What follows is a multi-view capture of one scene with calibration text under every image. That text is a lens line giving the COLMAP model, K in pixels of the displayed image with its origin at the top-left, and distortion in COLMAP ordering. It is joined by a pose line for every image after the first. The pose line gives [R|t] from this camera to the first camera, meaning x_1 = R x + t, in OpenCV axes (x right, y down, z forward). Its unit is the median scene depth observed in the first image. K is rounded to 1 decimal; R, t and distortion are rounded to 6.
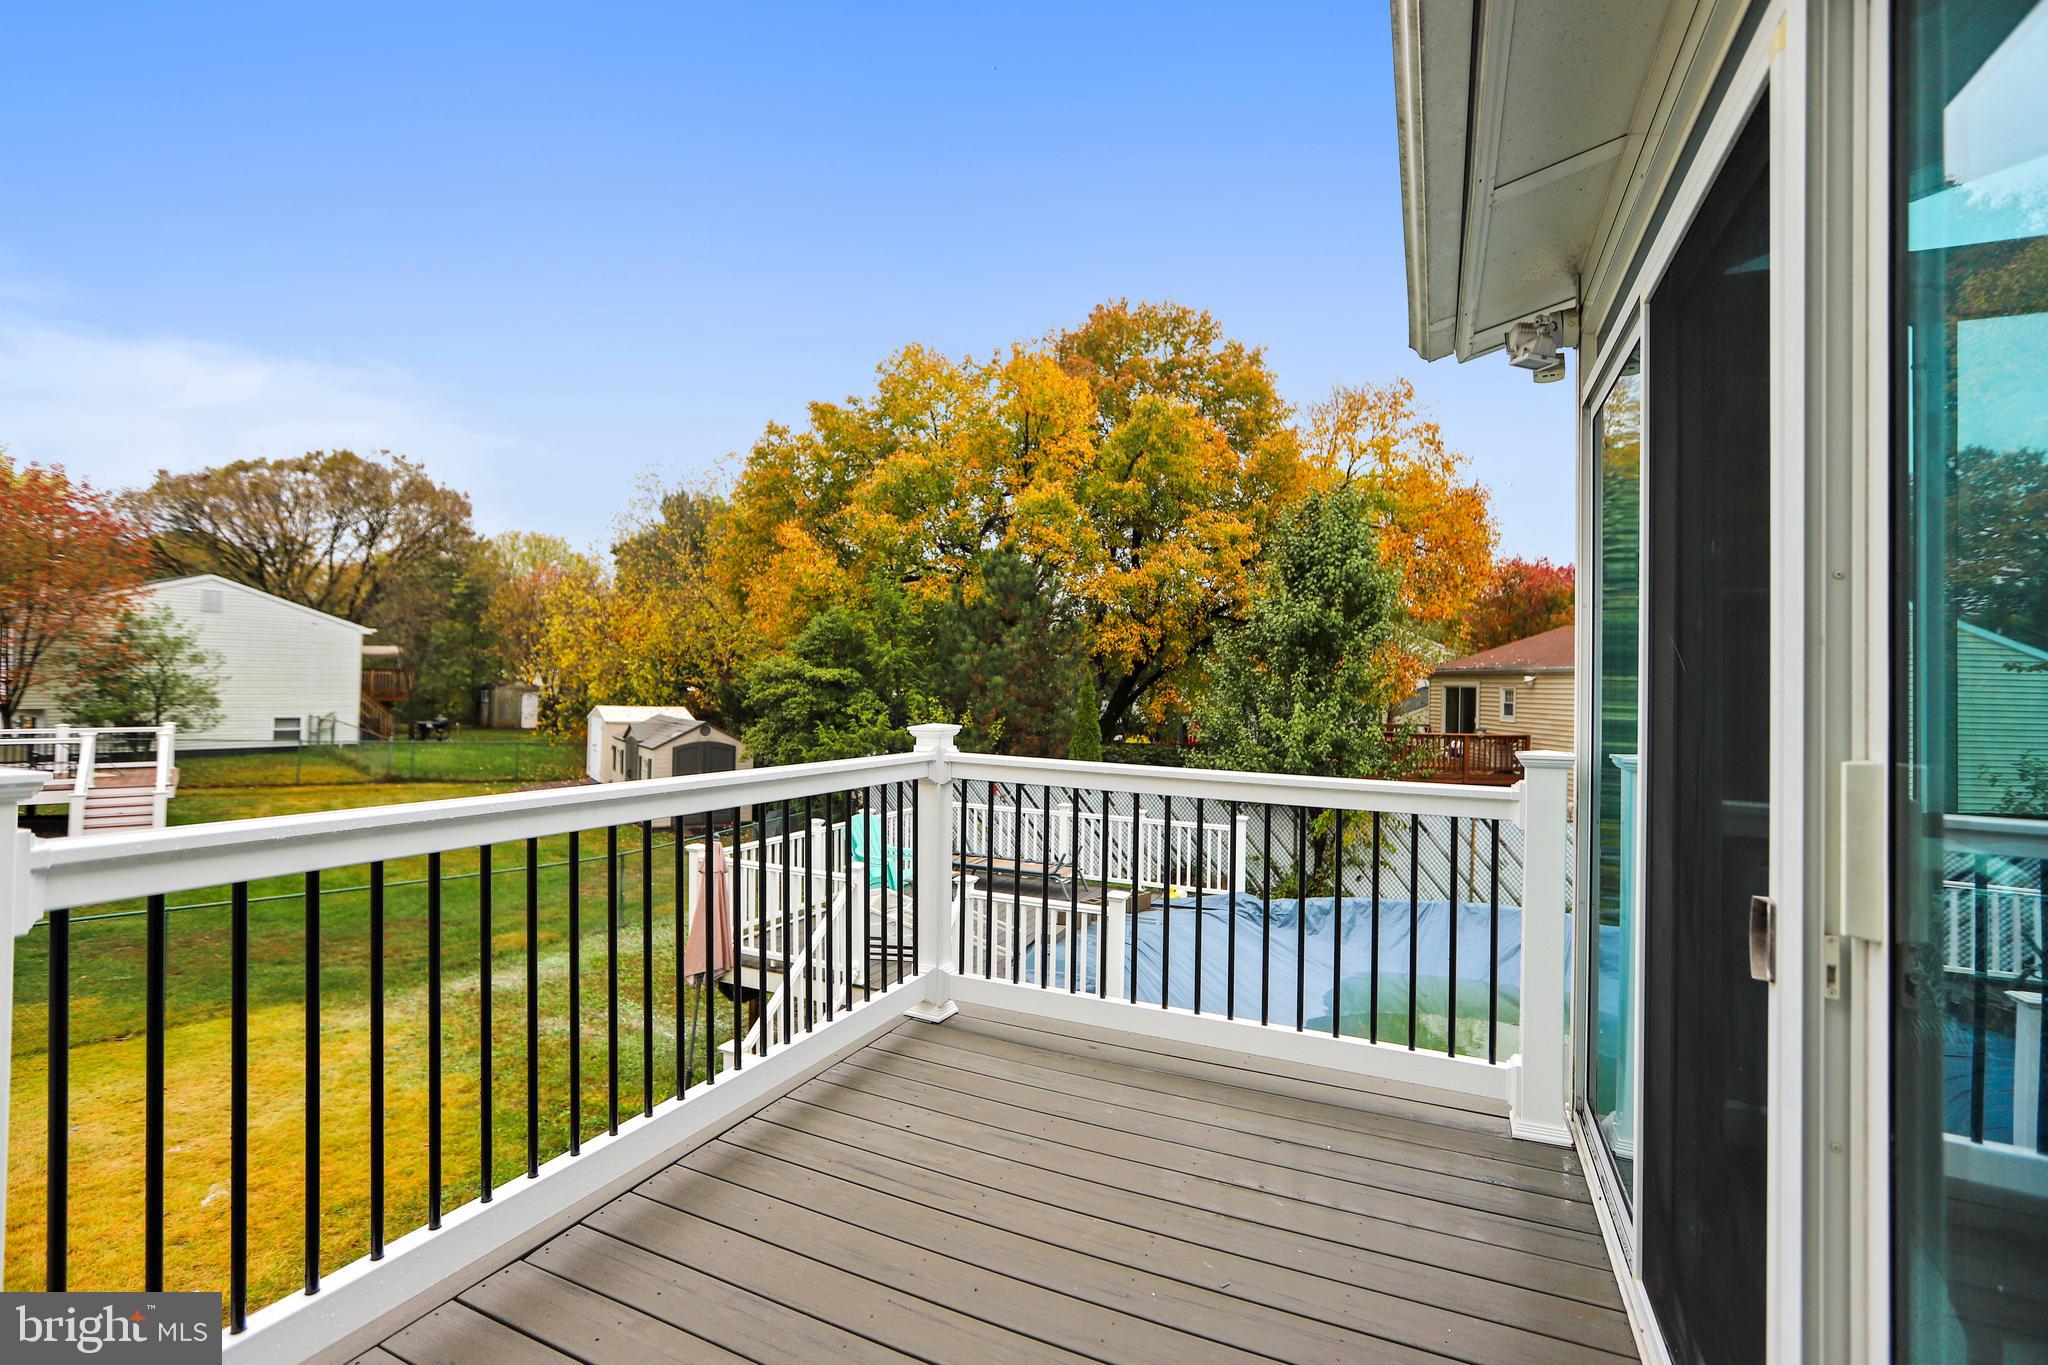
lens RADIAL K [[946.2, 0, 1012.4], [0, 946.2, 650.4], [0, 0, 1]] dist [-0.039762, -0.000111]
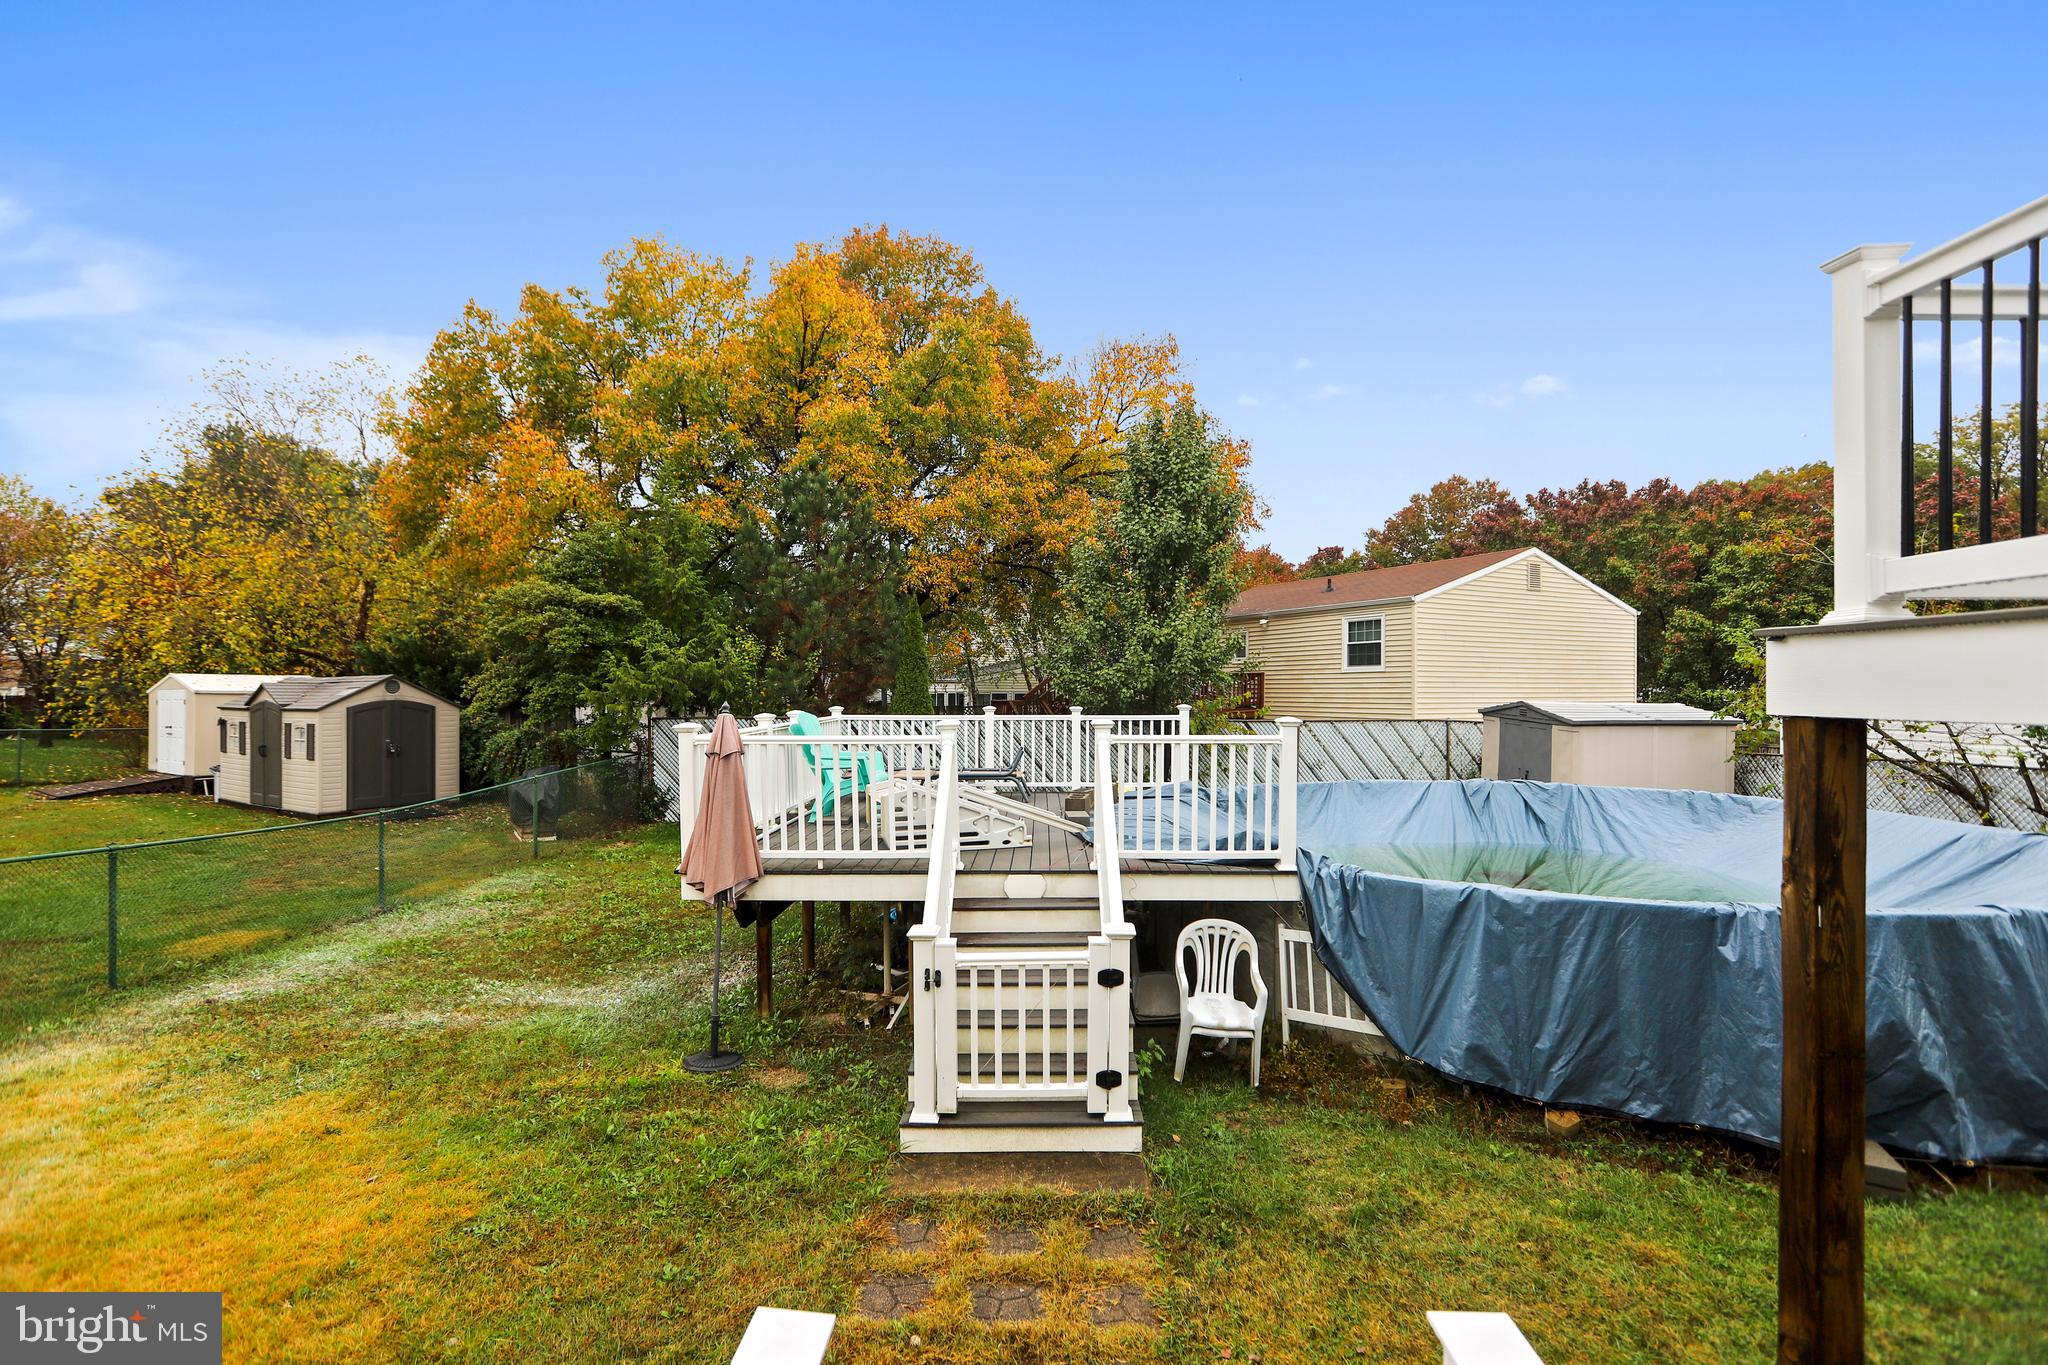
lens RADIAL K [[943.7, 0, 1020.4], [0, 943.7, 669.7], [0, 0, 1]] dist [-0.010516, 0.000740]
pose [[0.917488, -0.018003, 0.397355, -0.186734], [0.010827, 0.999735, 0.020296, 0.072246], [-0.397615, -0.014319, 0.917441, 0.100088]]
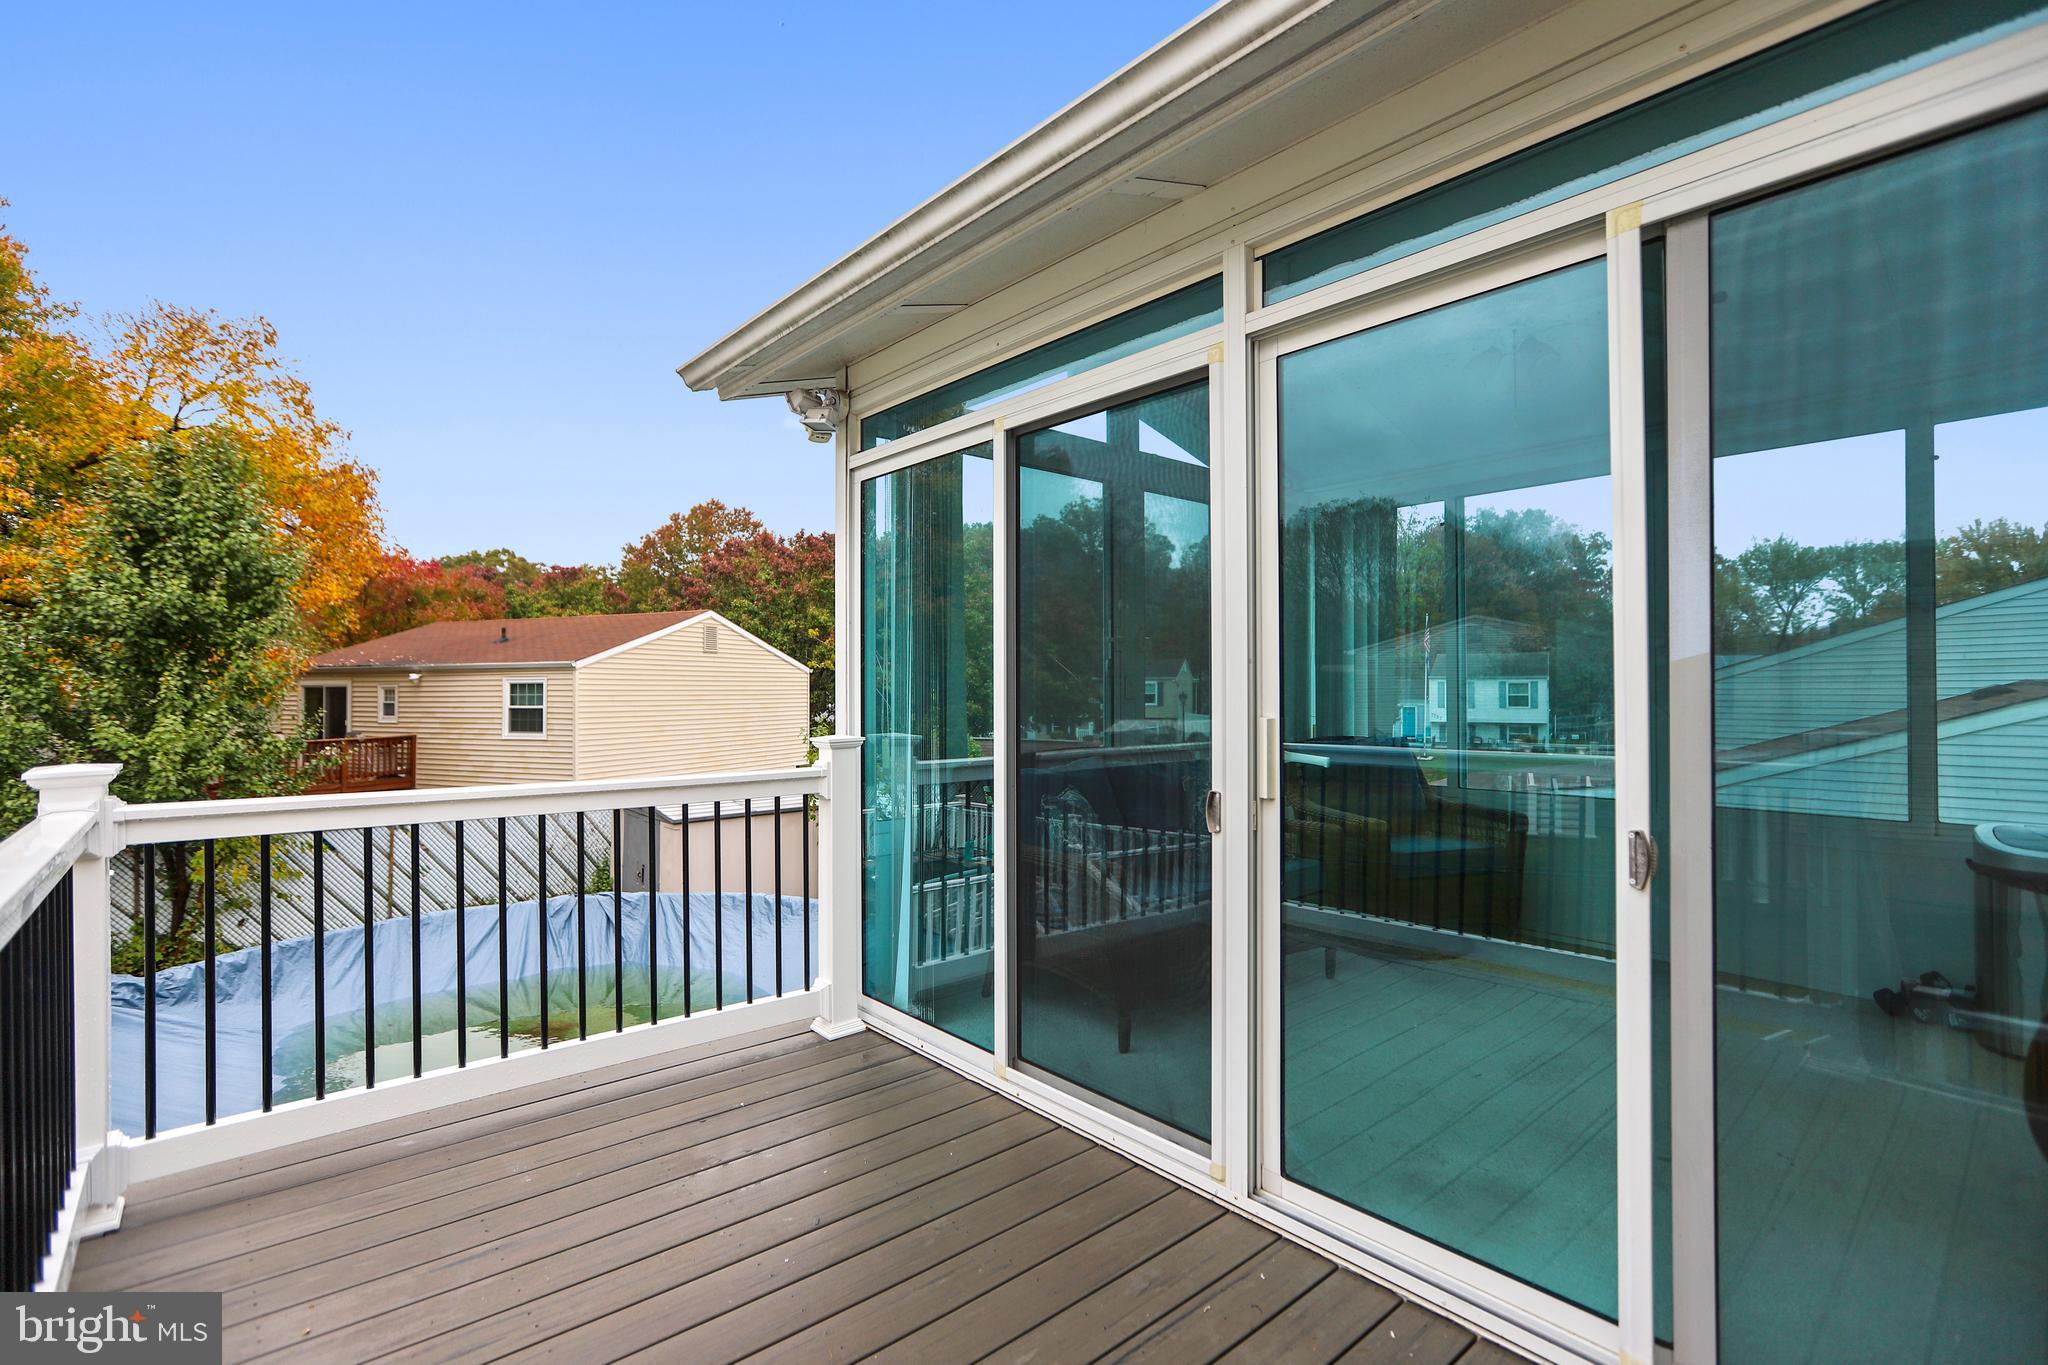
lens RADIAL K [[942.1, 0, 1024.0], [0, 942.1, 682.5], [0, 0, 1]] dist [-0.001673, 0.000789]
pose [[0.420831, -0.021058, 0.906894, -0.070529], [-0.013655, 0.999470, 0.029544, -0.000578], [-0.907036, -0.024816, 0.420321, 0.031955]]
